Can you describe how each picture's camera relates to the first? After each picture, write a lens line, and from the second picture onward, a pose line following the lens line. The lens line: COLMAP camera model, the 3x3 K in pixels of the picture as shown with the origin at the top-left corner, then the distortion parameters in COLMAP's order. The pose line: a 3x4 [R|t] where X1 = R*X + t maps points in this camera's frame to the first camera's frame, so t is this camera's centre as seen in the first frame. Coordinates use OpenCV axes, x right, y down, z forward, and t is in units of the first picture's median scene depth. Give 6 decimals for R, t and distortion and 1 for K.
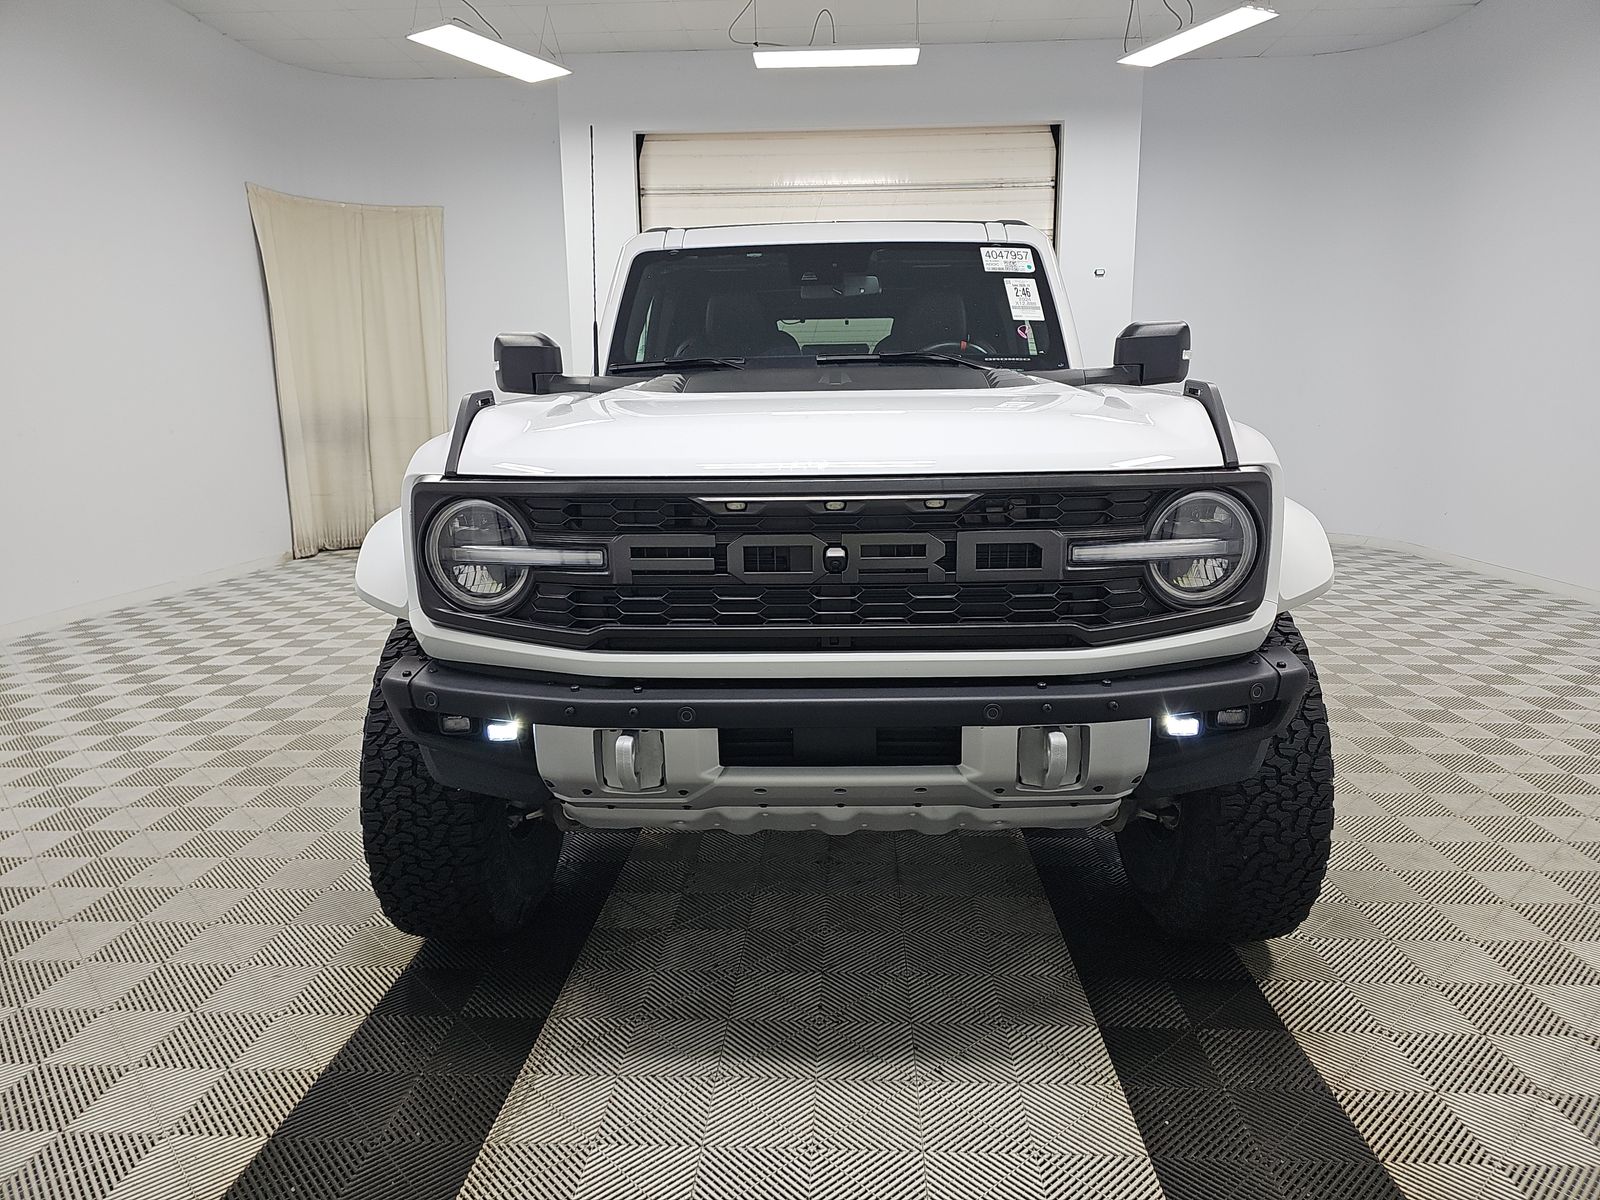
lens RADIAL K [[1077.1, 0, 813.4], [0, 1077.1, 600.9], [0, 0, 1]] dist [0.038152, -0.002042]
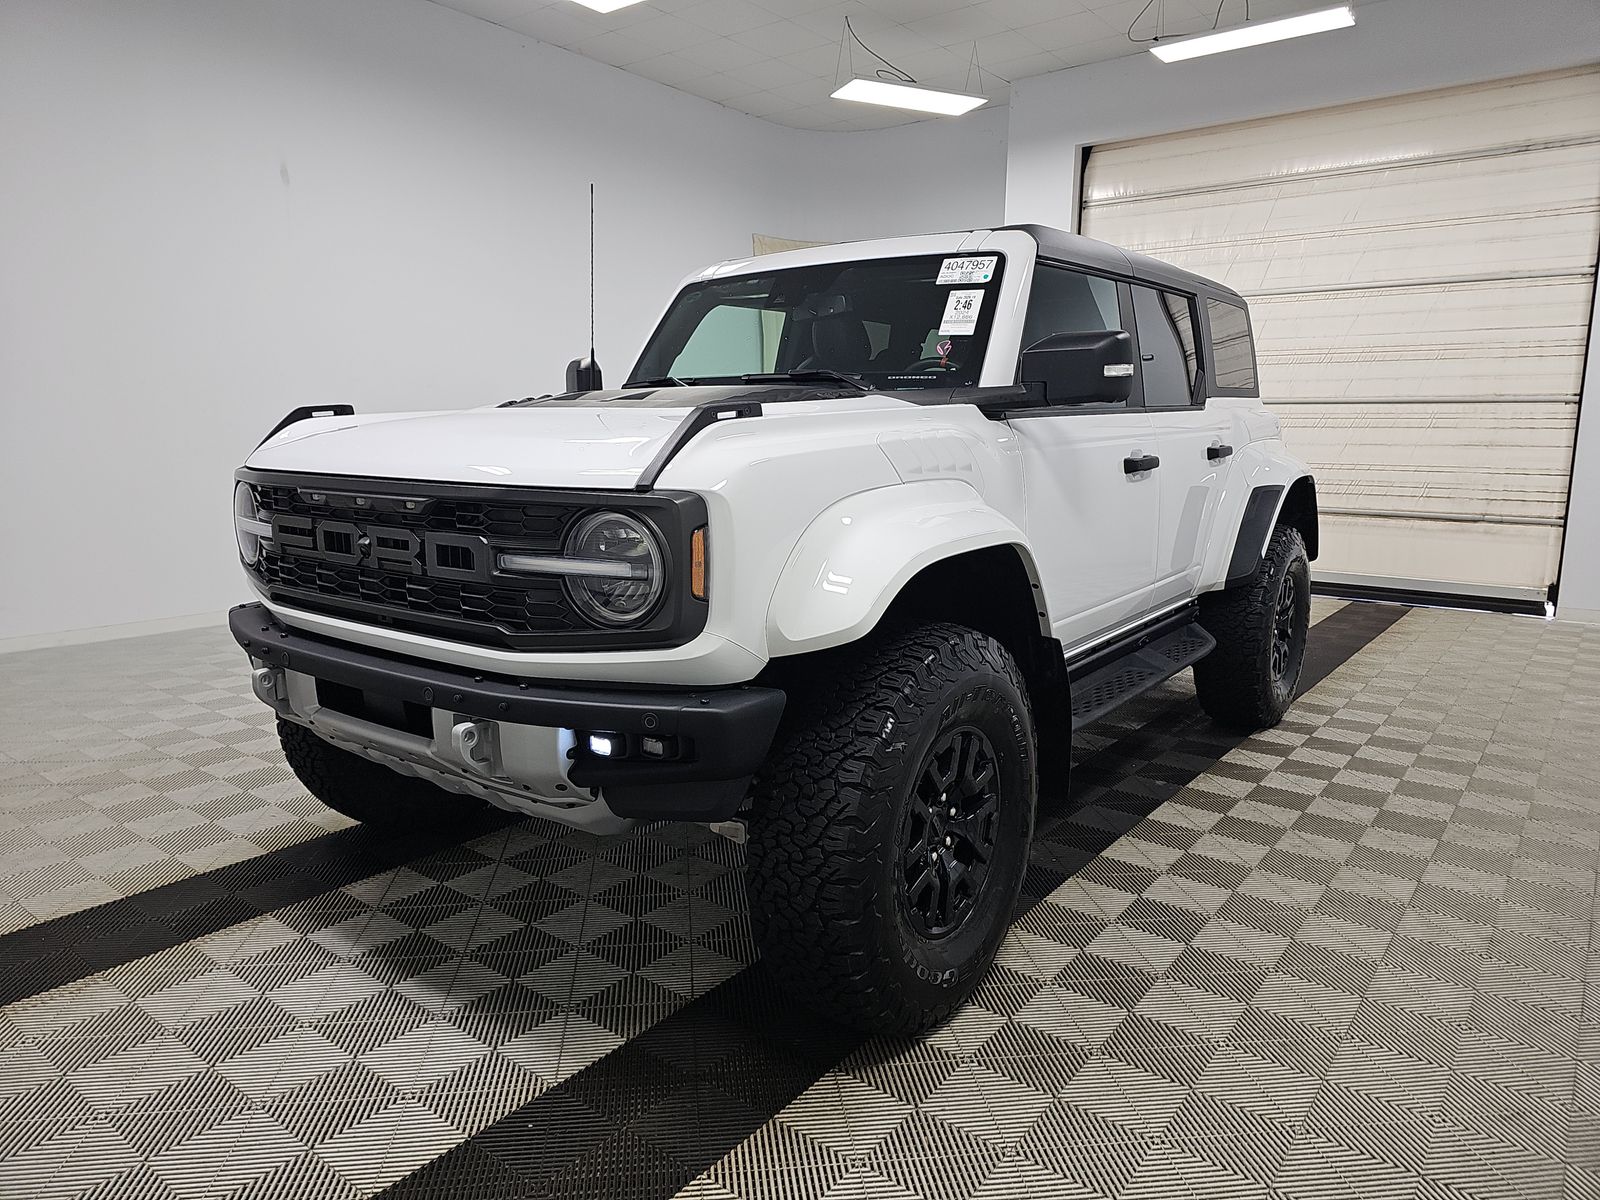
lens RADIAL K [[1077.1, 0, 813.4], [0, 1077.1, 600.9], [0, 0, 1]] dist [0.038152, -0.002042]
pose [[0.816623, 0.113472, -0.565907, 0.977337], [-0.120292, 0.992413, 0.025407, -0.060961], [0.564497, 0.047326, 0.824078, 0.260241]]
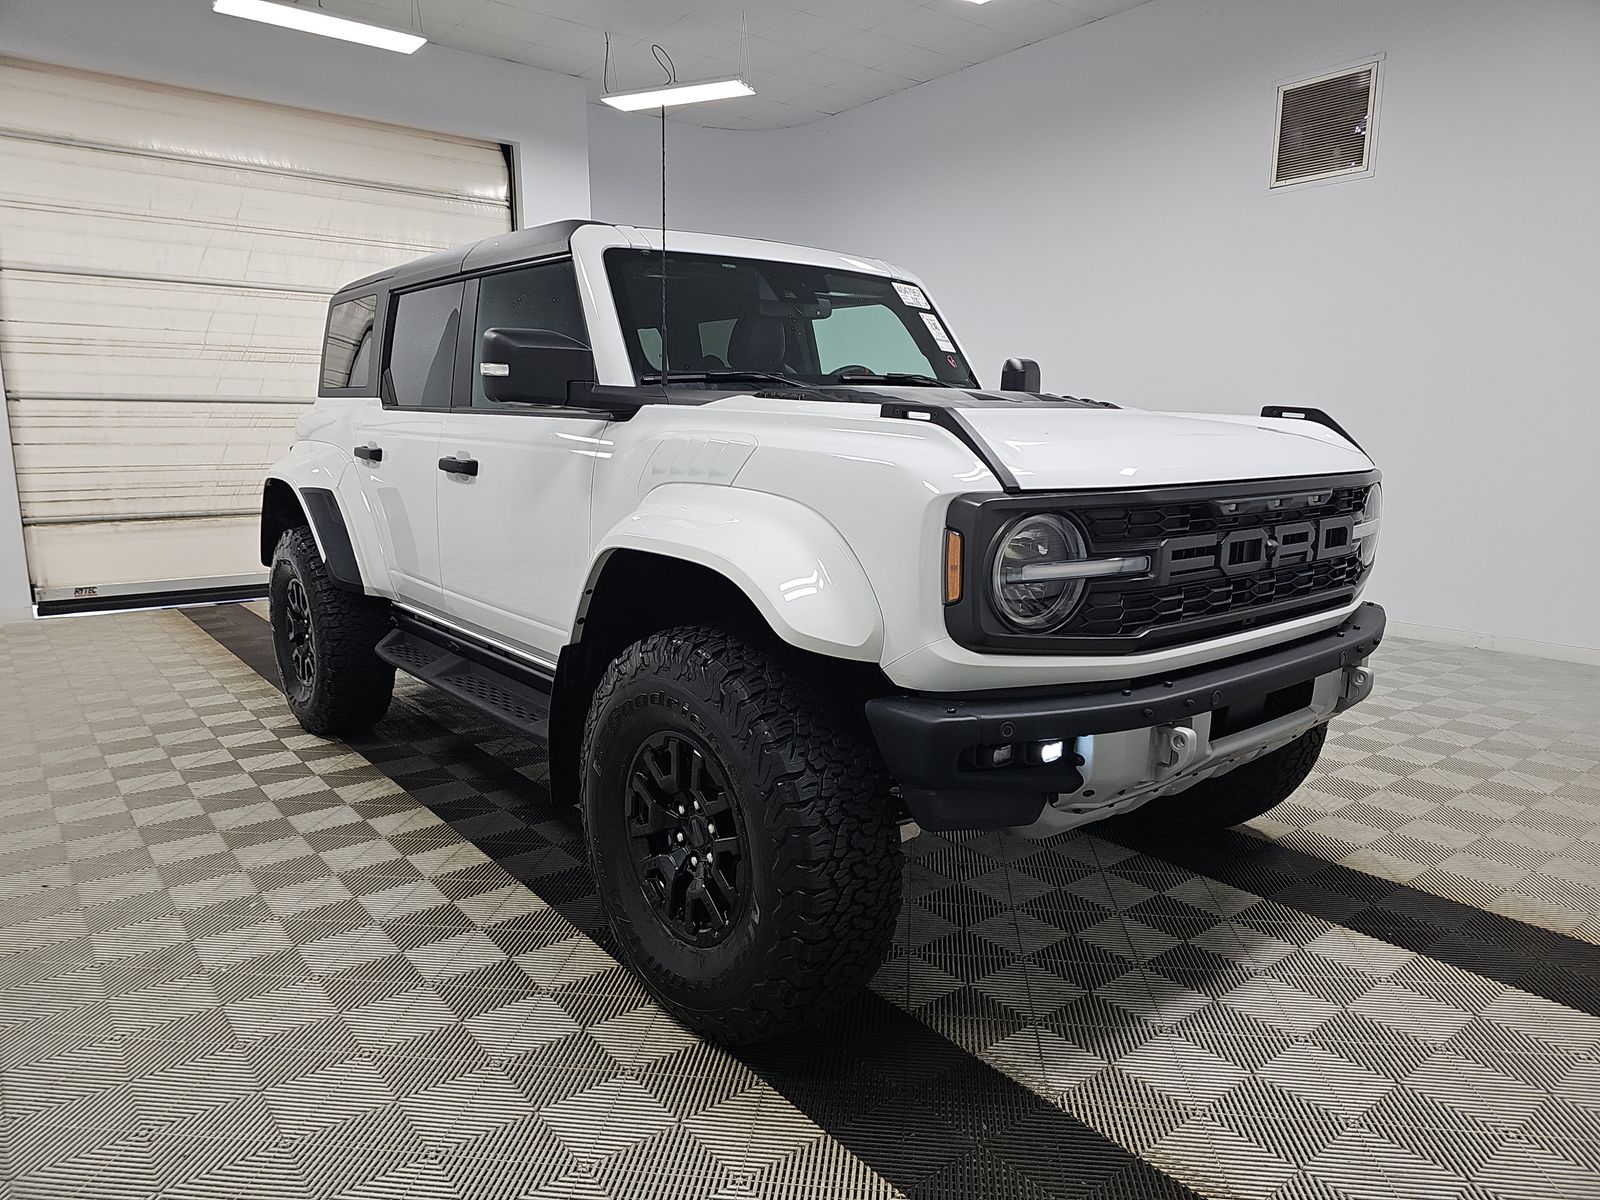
lens RADIAL K [[1058.7, 0, 805.6], [0, 1058.7, 619.7], [0, 0, 1]] dist [0.035045, -0.000246]
pose [[0.755879, -0.109919, 0.645419, -0.999071], [0.111192, 0.993037, 0.038899, -0.056017], [-0.645201, 0.042362, 0.762838, 0.383340]]
